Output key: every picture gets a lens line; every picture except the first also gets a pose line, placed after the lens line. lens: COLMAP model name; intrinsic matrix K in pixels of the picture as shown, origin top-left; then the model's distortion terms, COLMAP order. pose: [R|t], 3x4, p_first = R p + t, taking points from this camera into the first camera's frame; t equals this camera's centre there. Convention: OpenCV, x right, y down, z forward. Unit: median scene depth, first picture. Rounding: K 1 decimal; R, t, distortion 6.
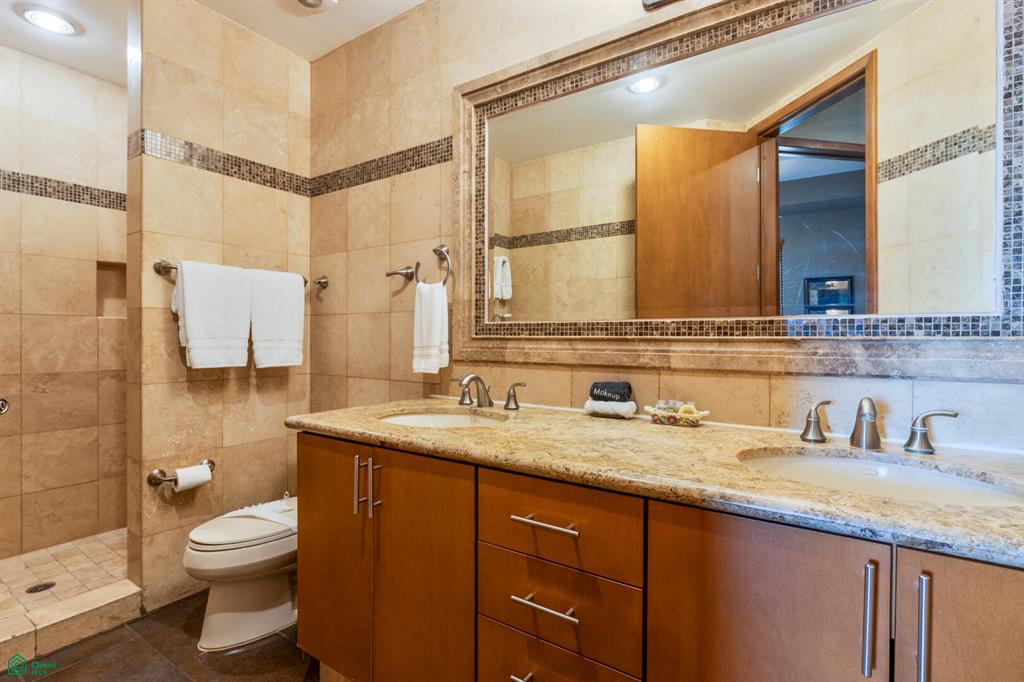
lens RADIAL K [[487.9, 0, 517.9], [0, 487.9, 334.4], [0, 0, 1]] dist [0.000748, -0.001311]
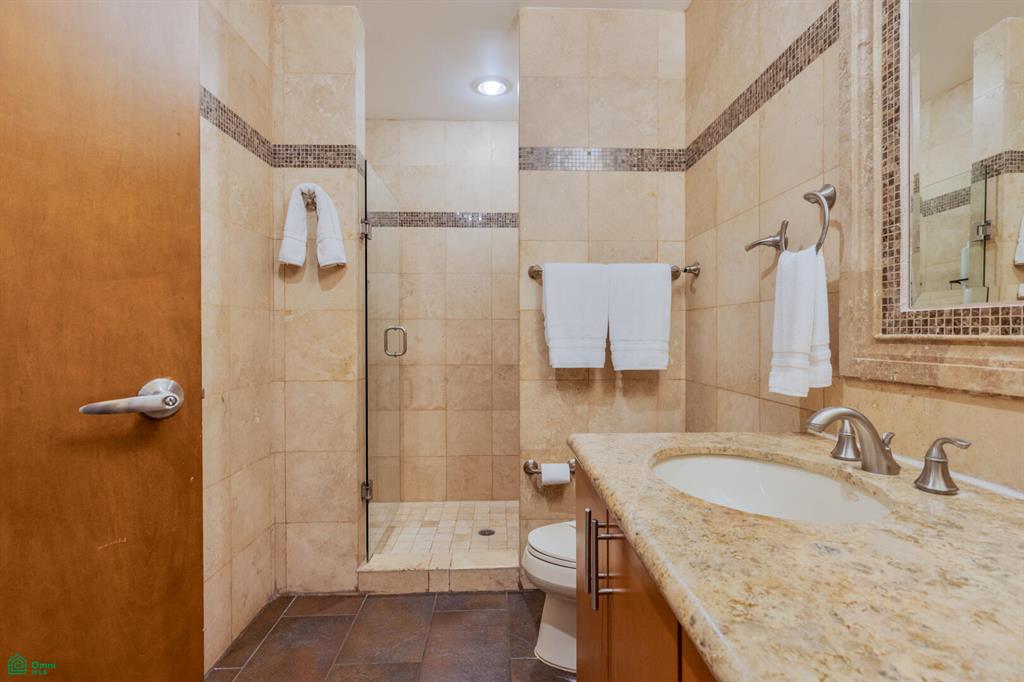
lens RADIAL K [[487.9, 0, 517.9], [0, 487.9, 334.4], [0, 0, 1]] dist [0.000748, -0.001311]
pose [[0.582113, -0.003659, -0.813100, 0.118605], [0.008428, 0.999963, 0.001534, -0.001859], [0.813064, -0.007746, 0.582123, 0.344931]]
